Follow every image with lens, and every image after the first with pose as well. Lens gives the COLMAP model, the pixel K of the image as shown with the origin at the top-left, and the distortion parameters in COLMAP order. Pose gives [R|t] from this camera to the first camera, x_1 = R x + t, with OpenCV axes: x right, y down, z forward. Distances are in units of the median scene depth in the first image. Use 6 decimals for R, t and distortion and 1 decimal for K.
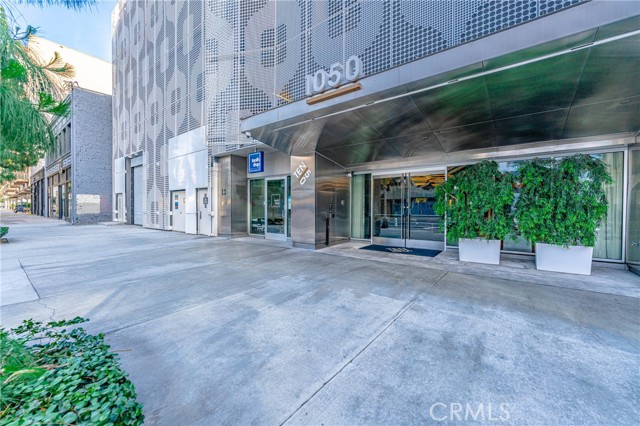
lens RADIAL K [[256.6, 0, 320.0], [0, 256.6, 213.0], [0, 0, 1]] dist [-0.000732, -0.000147]
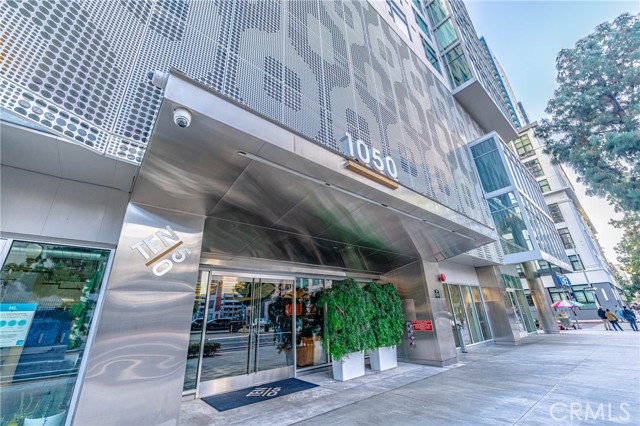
lens RADIAL K [[256.6, 0, 320.0], [0, 256.6, 213.0], [0, 0, 1]] dist [-0.000732, -0.000147]
pose [[0.211709, 0.356730, 0.909902, -0.379540], [0.060832, 0.924391, -0.376565, -0.025824], [-0.975438, 0.135073, 0.174001, 0.560365]]
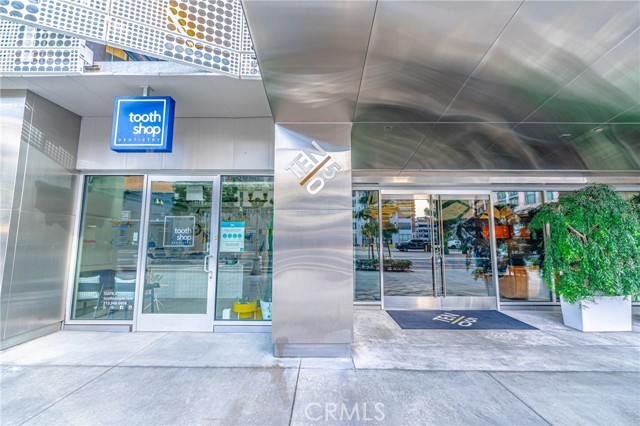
lens RADIAL K [[256.6, 0, 320.0], [0, 256.6, 213.0], [0, 0, 1]] dist [-0.000732, -0.000147]
pose [[0.793784, 0.066588, 0.604543, -0.265740], [0.009710, 0.992474, -0.122067, -0.026549], [-0.608122, 0.102765, 0.787164, 0.581058]]
